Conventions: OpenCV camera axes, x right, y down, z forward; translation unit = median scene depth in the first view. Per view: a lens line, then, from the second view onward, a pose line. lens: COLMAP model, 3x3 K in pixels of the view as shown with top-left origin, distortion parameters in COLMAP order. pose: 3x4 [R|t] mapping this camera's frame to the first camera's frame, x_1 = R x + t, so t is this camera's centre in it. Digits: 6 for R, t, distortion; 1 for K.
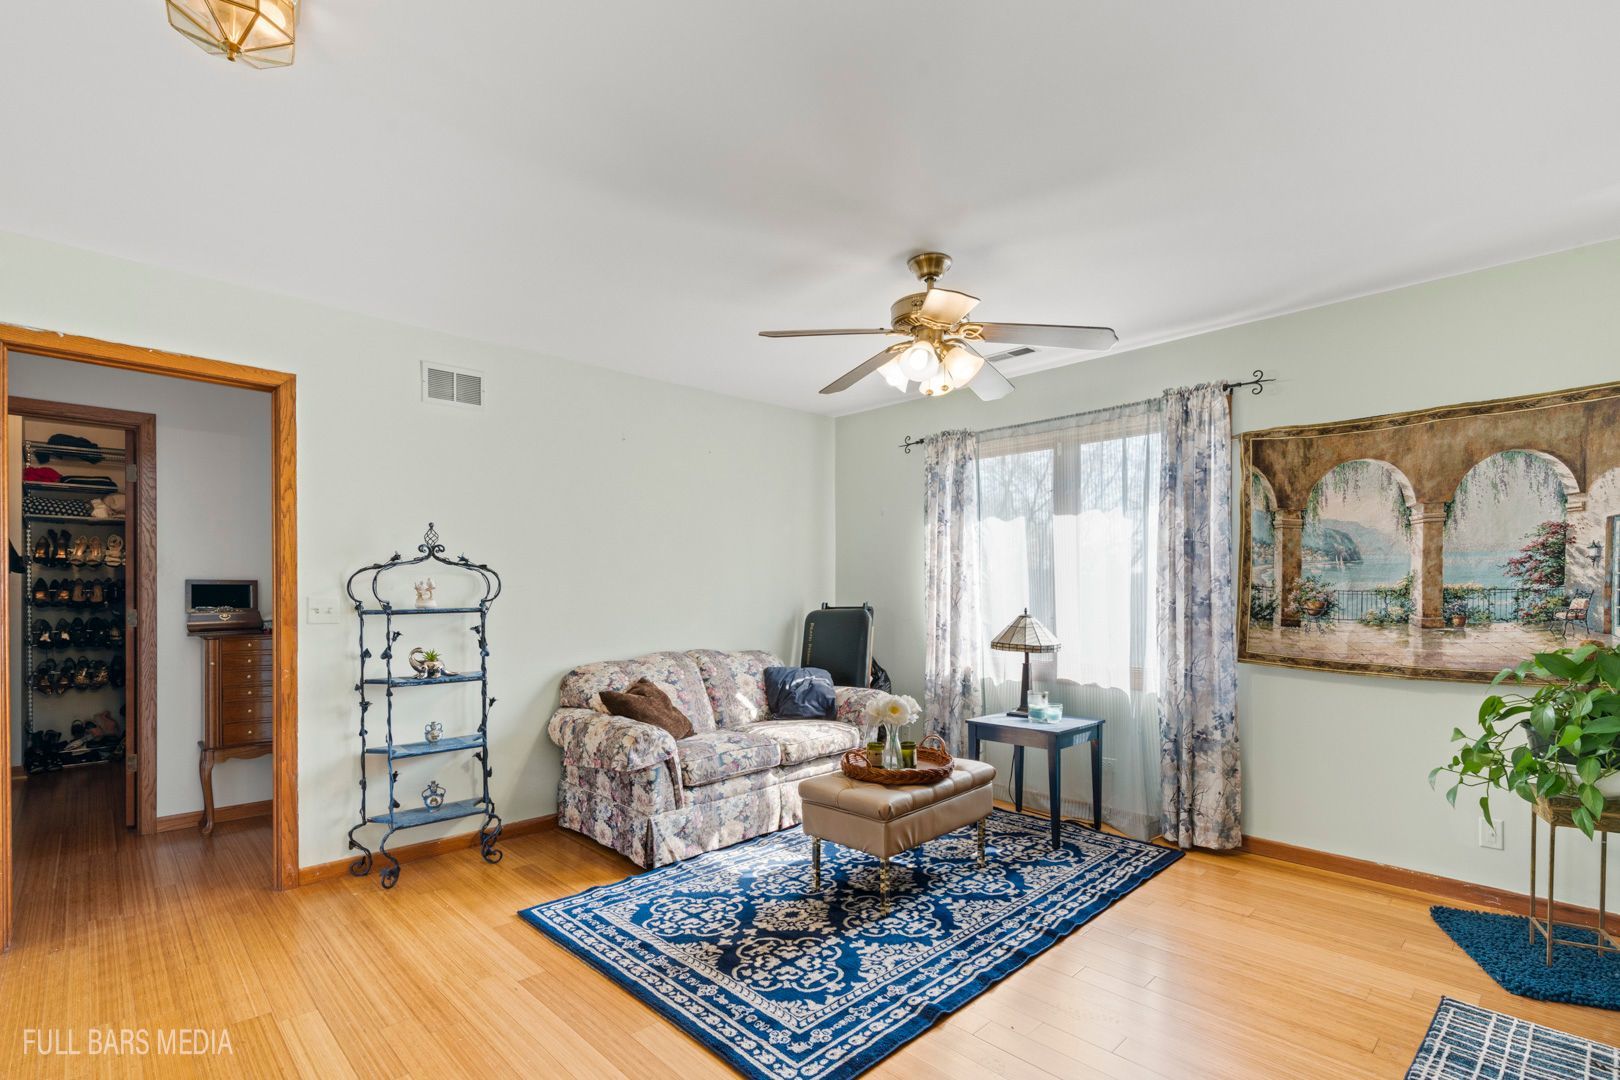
lens RADIAL K [[759.3, 0, 812.0], [0, 759.3, 591.8], [0, 0, 1]] dist [-0.012677, 0.000291]
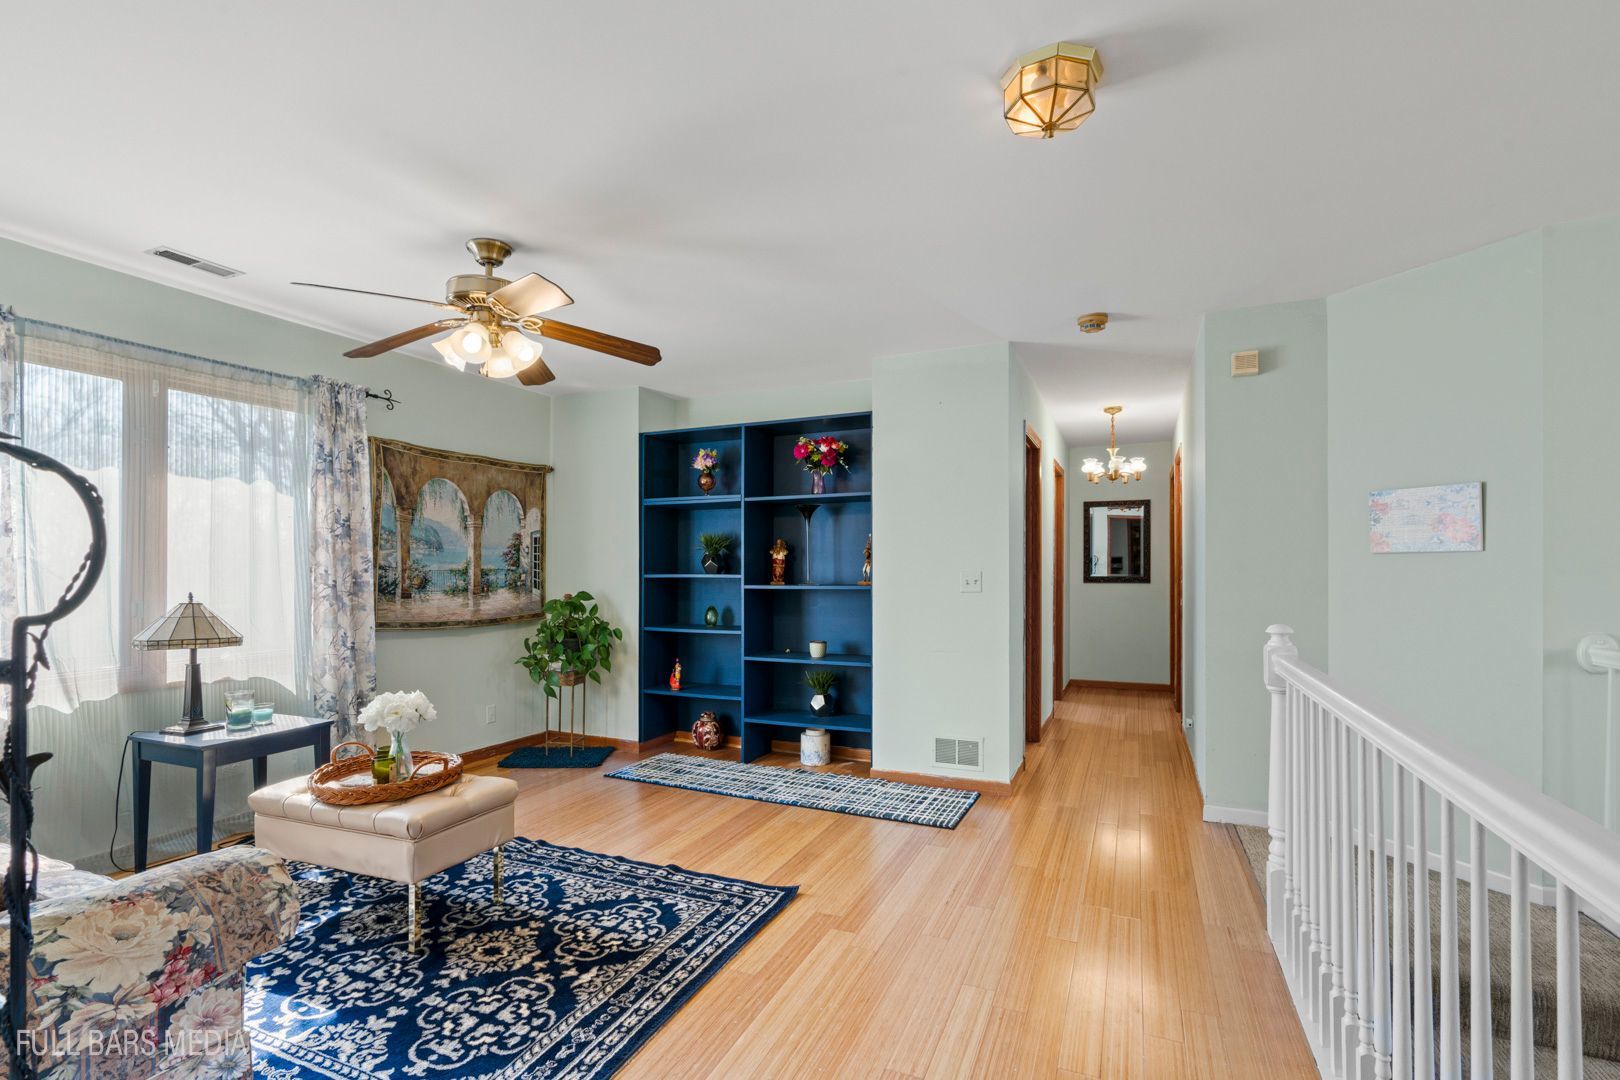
lens RADIAL K [[759.9, 0, 815.7], [0, 759.9, 574.7], [0, 0, 1]] dist [-0.000378, 0.000028]
pose [[-0.395937, -0.004647, 0.918266, -0.889764], [0.003536, 0.999972, 0.006585, -0.000289], [-0.918271, 0.005854, -0.395910, 0.937684]]
